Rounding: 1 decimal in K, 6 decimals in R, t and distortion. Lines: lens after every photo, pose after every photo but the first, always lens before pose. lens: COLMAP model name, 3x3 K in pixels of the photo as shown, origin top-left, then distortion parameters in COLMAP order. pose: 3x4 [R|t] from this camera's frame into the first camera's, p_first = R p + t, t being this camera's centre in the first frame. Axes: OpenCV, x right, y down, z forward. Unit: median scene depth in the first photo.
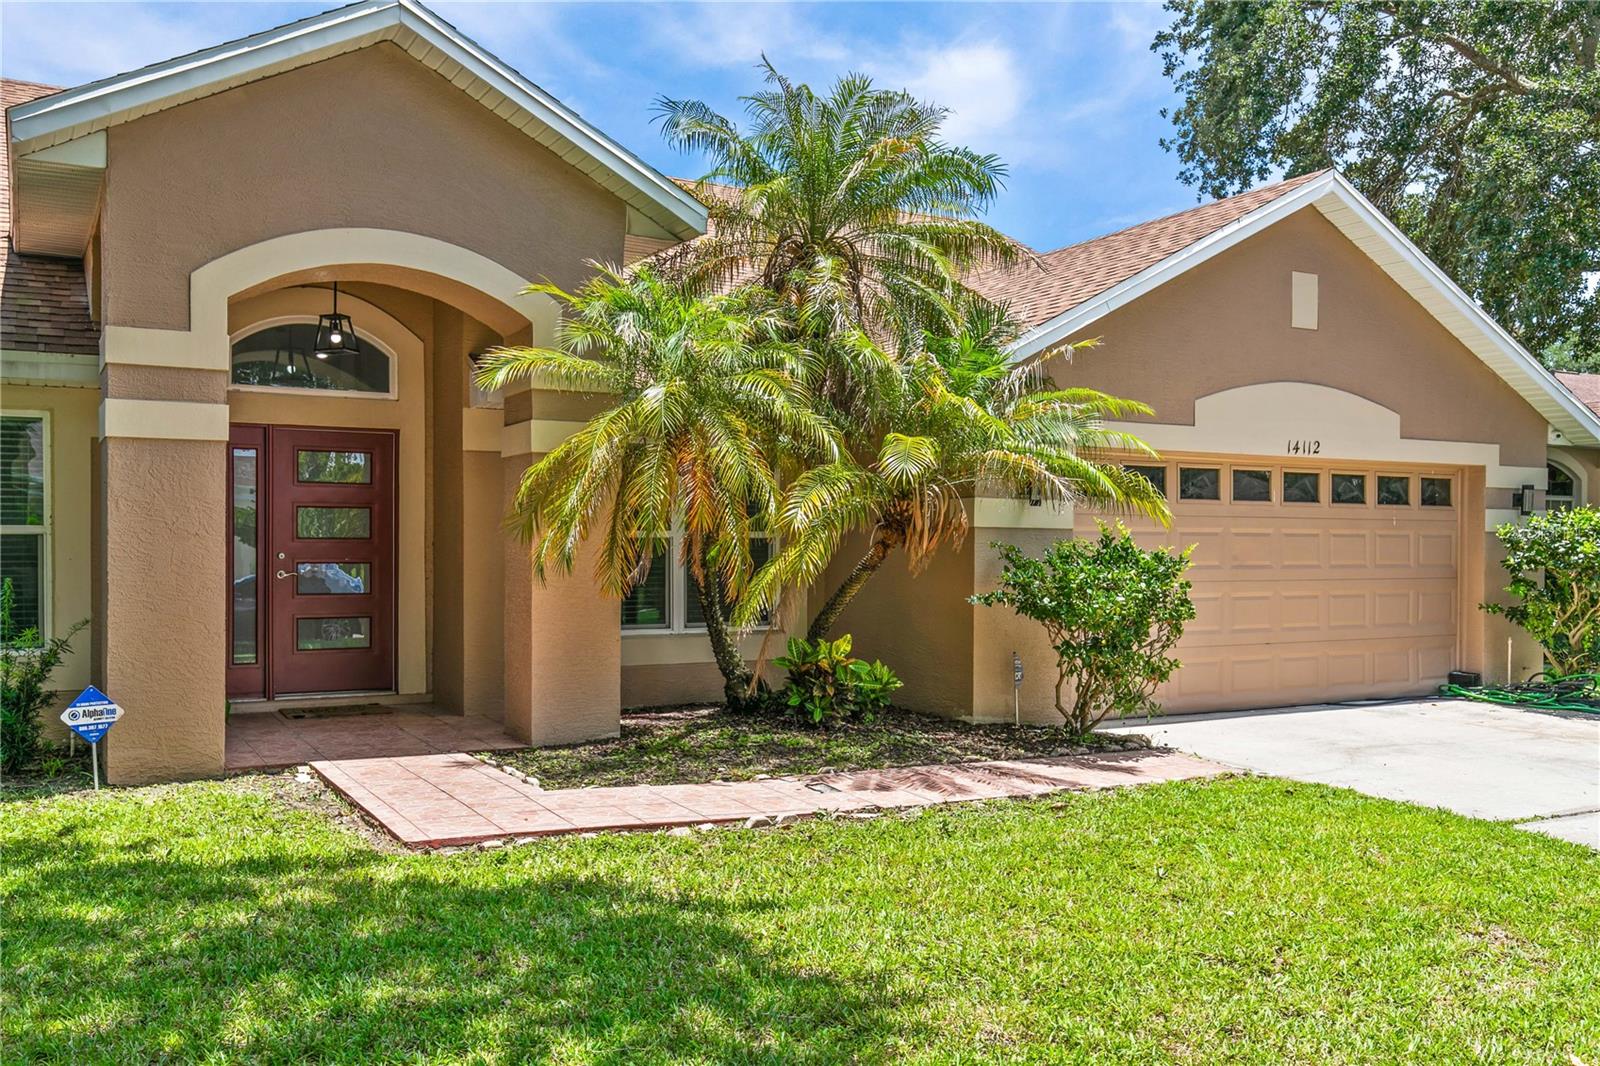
lens RADIAL K [[1441.2, 0, 803.2], [0, 1441.2, 542.9], [0, 0, 1]] dist [0.017904, -0.004385]
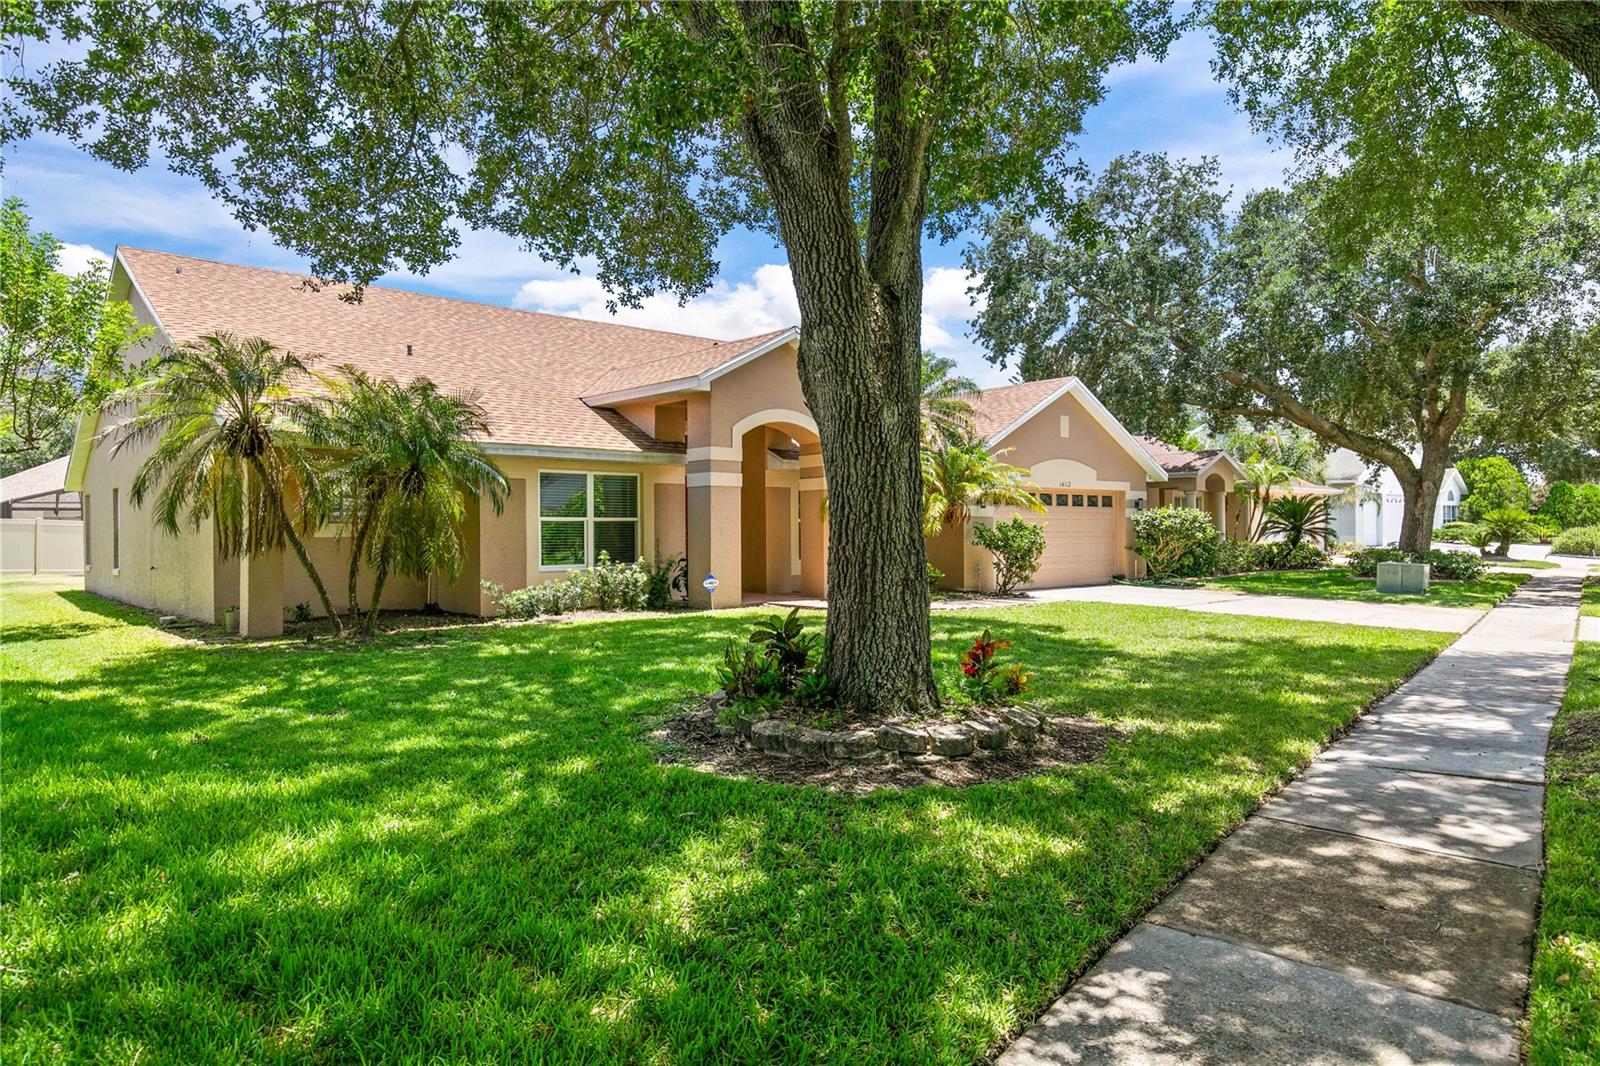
lens RADIAL K [[1058.7, 0, 799.3], [0, 1058.7, 526.5], [0, 0, 1]] dist [0.000503, 0.000115]
pose [[0.975616, -0.009054, 0.219299, -0.508869], [0.010484, 0.999931, -0.005359, 0.012533], [-0.219235, 0.007527, 0.975643, -0.696762]]
